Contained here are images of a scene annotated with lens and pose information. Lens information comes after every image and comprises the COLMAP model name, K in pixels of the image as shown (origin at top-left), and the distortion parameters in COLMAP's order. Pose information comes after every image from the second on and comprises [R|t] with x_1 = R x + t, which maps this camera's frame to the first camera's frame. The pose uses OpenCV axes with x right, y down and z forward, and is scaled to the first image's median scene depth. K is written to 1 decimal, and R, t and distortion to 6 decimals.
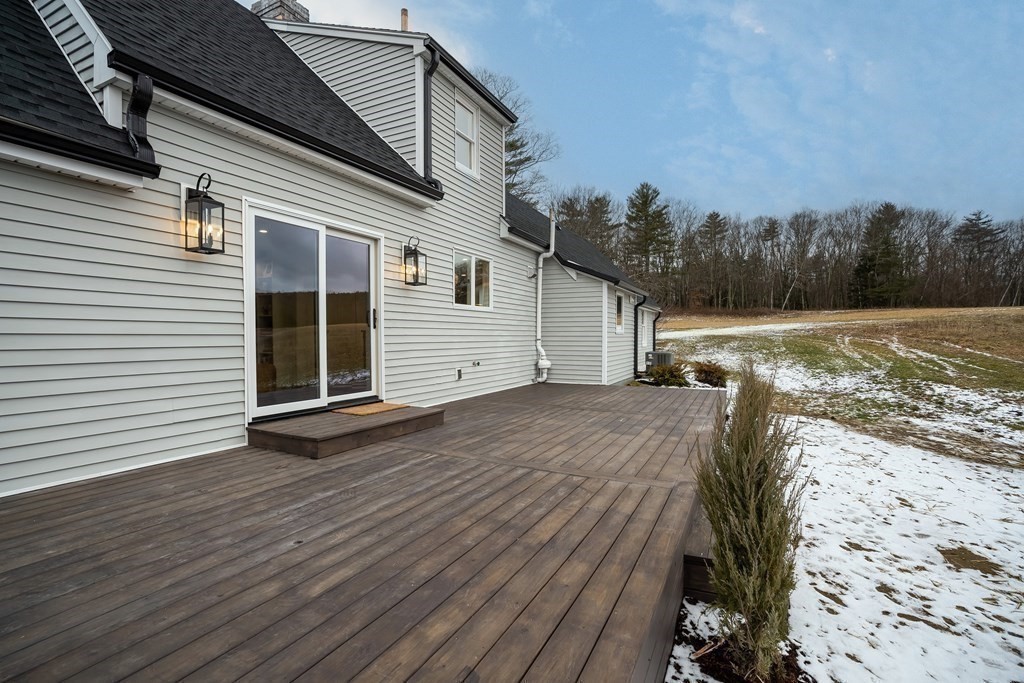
lens RADIAL K [[473.0, 0, 513.9], [0, 473.0, 343.4], [0, 0, 1]] dist [-0.031431, 0.006076]
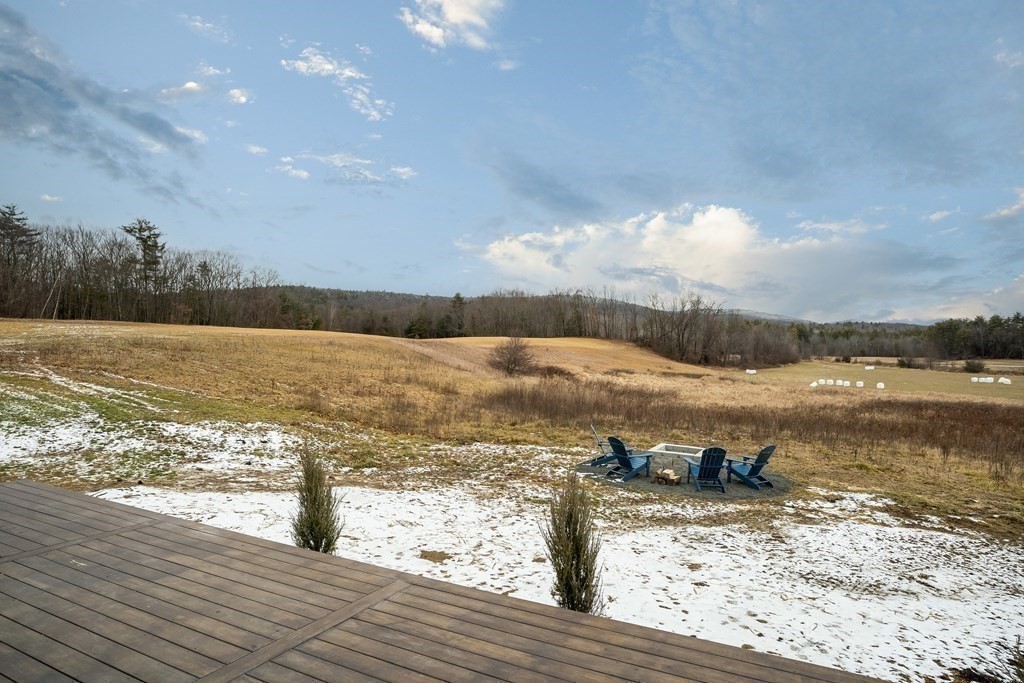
lens RADIAL K [[574.3, 0, 511.6], [0, 574.3, 342.3], [0, 0, 1]] dist [-0.008214, 0.000136]
pose [[0.043627, 0.010472, 0.998993, -0.887873], [0.011954, 0.999868, -0.011004, -0.204800], [-0.998976, 0.012422, 0.043496, 0.668503]]
